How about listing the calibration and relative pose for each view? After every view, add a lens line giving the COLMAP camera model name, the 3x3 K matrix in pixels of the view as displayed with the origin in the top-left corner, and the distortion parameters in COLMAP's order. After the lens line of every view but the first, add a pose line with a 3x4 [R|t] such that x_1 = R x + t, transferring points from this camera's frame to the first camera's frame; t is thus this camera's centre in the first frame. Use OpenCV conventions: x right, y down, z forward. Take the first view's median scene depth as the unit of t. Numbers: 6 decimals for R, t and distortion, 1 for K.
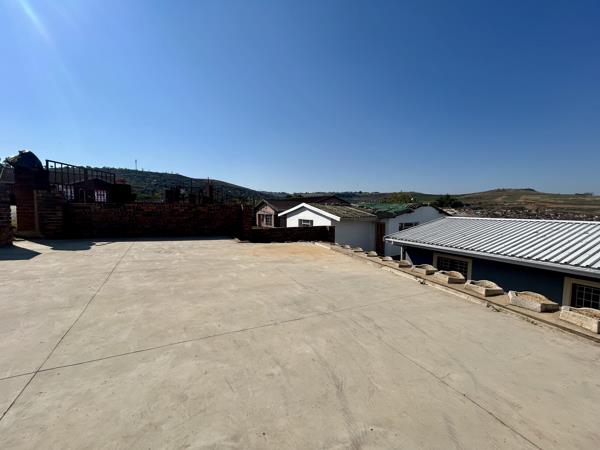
lens RADIAL K [[240.6, 0, 298.8], [0, 240.6, 224.0], [0, 0, 1]] dist [-0.000622, 0.000300]
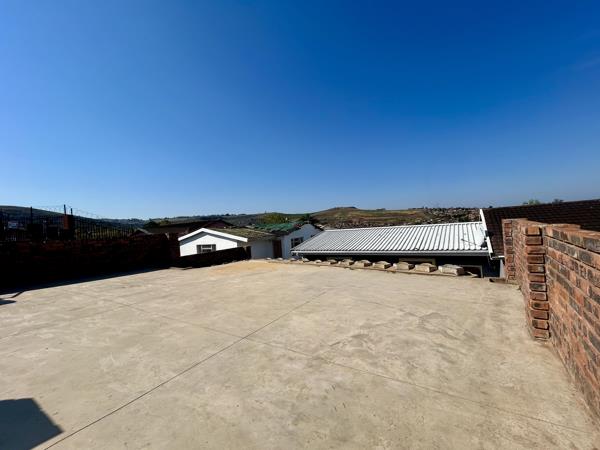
lens RADIAL K [[240.6, 0, 298.8], [0, 240.6, 224.0], [0, 0, 1]] dist [-0.000622, 0.000300]
pose [[0.858356, -0.063171, 0.509151, -0.158110], [0.109623, 0.992055, -0.061724, 0.000710], [-0.501207, 0.108796, 0.858461, -0.064209]]
